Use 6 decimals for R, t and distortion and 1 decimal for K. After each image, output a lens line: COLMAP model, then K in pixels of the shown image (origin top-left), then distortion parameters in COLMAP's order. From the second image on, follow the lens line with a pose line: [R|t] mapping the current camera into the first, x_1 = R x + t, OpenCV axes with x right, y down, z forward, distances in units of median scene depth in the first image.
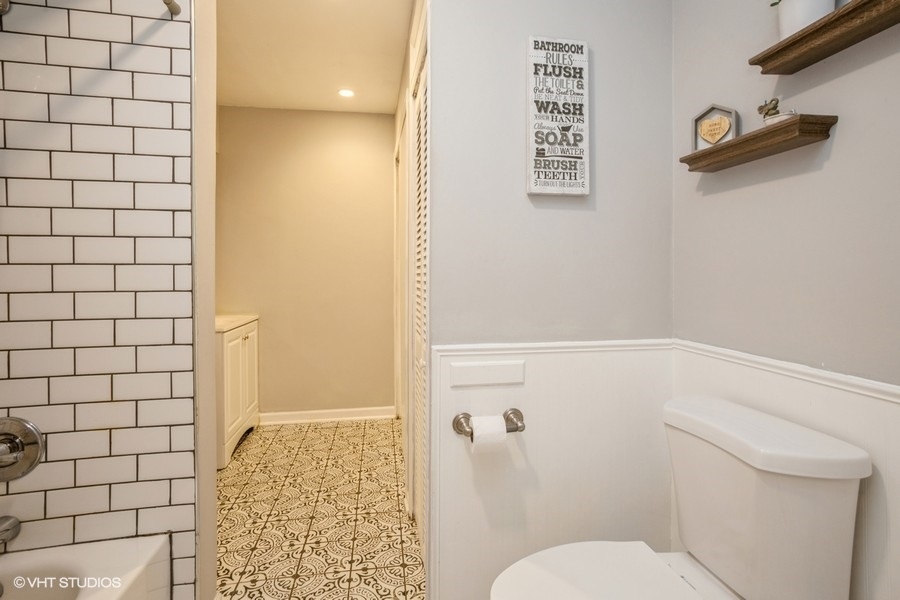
lens RADIAL K [[445.8, 0, 450.9], [0, 445.8, 280.9], [0, 0, 1]] dist [0.048176, 0.000688]
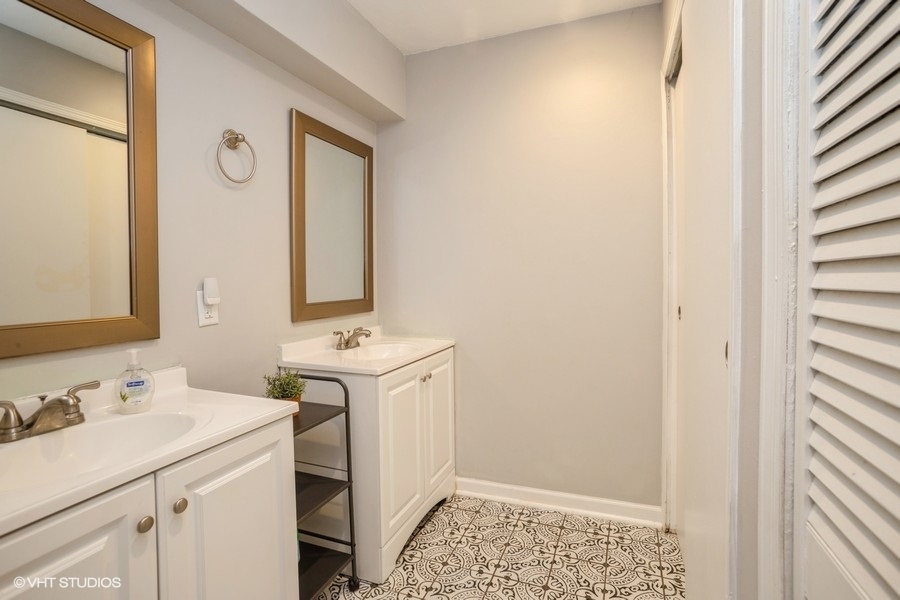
lens RADIAL K [[445.8, 0, 450.9], [0, 445.8, 280.9], [0, 0, 1]] dist [0.048176, 0.000688]
pose [[0.857082, -0.000673, -0.515179, -0.055267], [-0.008321, 0.999851, -0.015149, -0.009812], [0.515112, 0.017270, 0.856949, 0.346112]]
